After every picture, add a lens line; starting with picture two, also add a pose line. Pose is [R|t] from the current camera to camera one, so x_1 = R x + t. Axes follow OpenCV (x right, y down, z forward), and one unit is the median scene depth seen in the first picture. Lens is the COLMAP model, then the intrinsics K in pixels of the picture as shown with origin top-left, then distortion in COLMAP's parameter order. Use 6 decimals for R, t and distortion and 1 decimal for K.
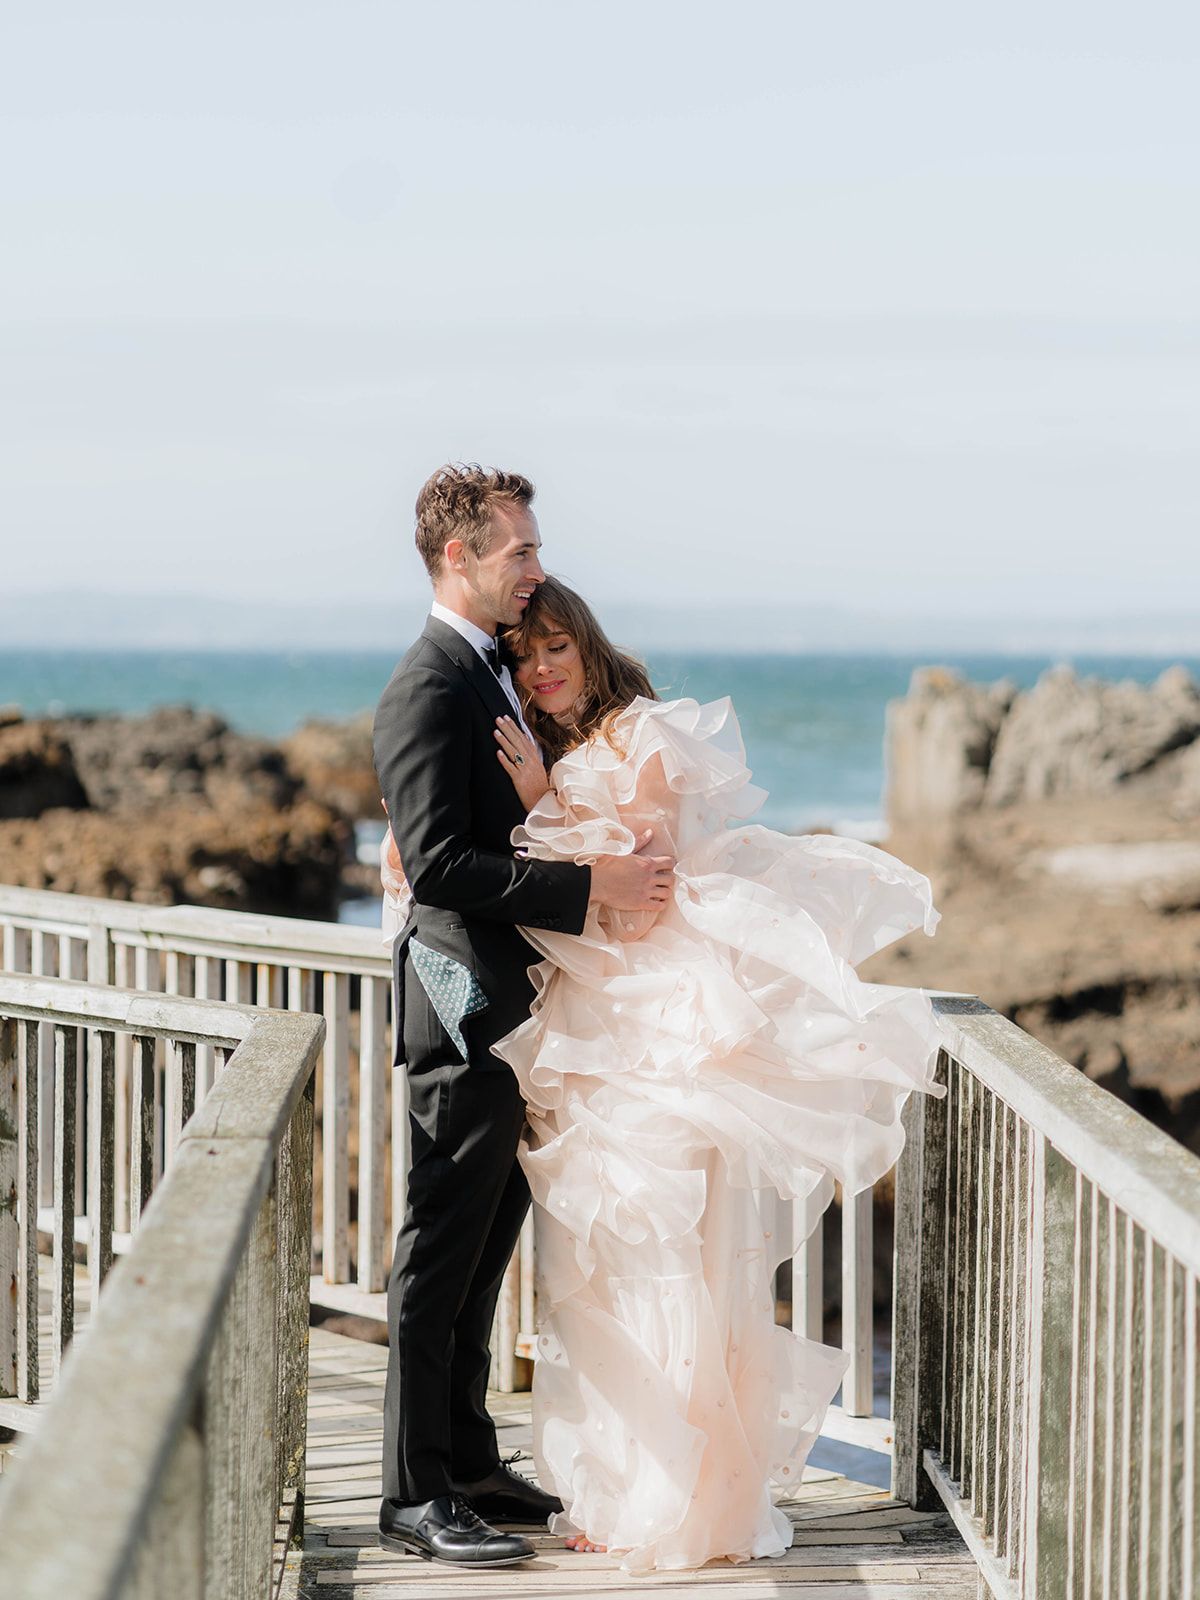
lens RADIAL K [[3955.4, 0, 601.1], [0, 3955.4, 799.6], [0, 0, 1]] dist [-0.758639, 0.000000]
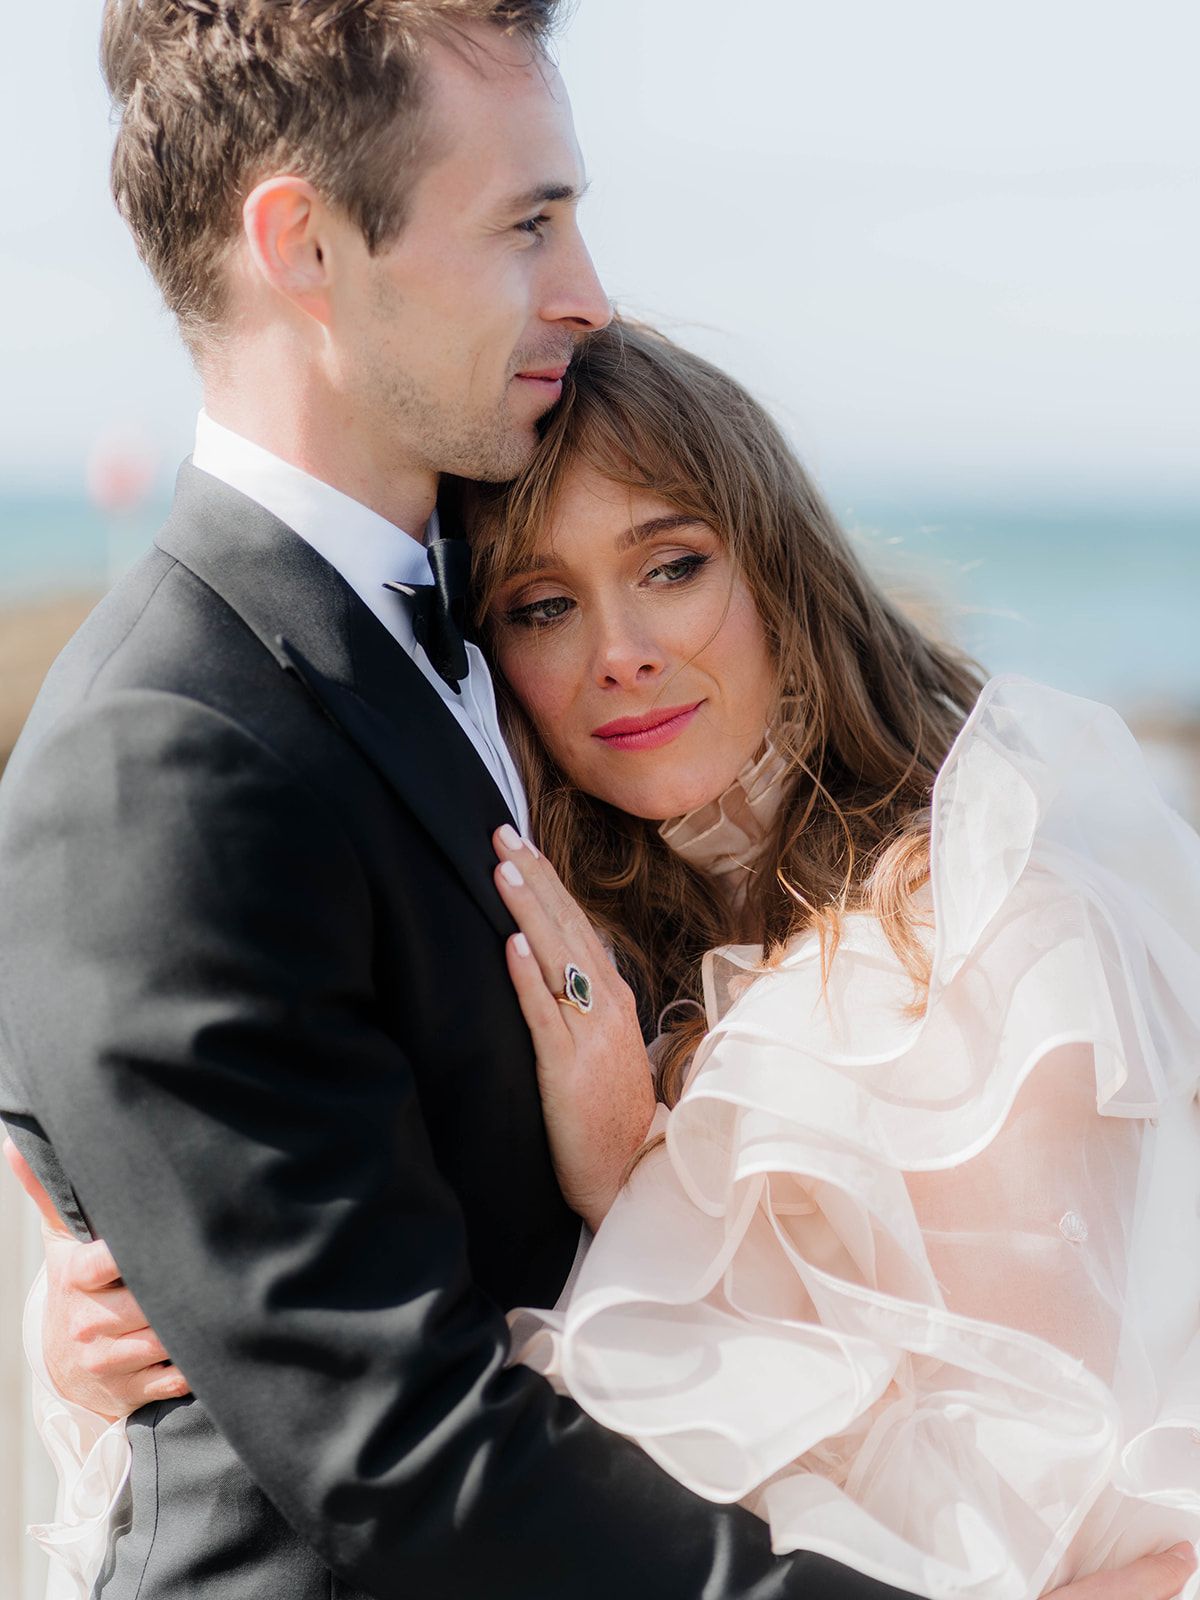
lens RADIAL K [[3955.4, 0, 599.6], [0, 3955.4, 800.1], [0, 0, 1]] dist [-0.758639, 0.000000]
pose [[0.999203, -0.023735, 0.032109, -0.024731], [0.021421, 0.997275, 0.070594, -0.042170], [-0.033697, -0.069850, 0.996988, 0.737789]]
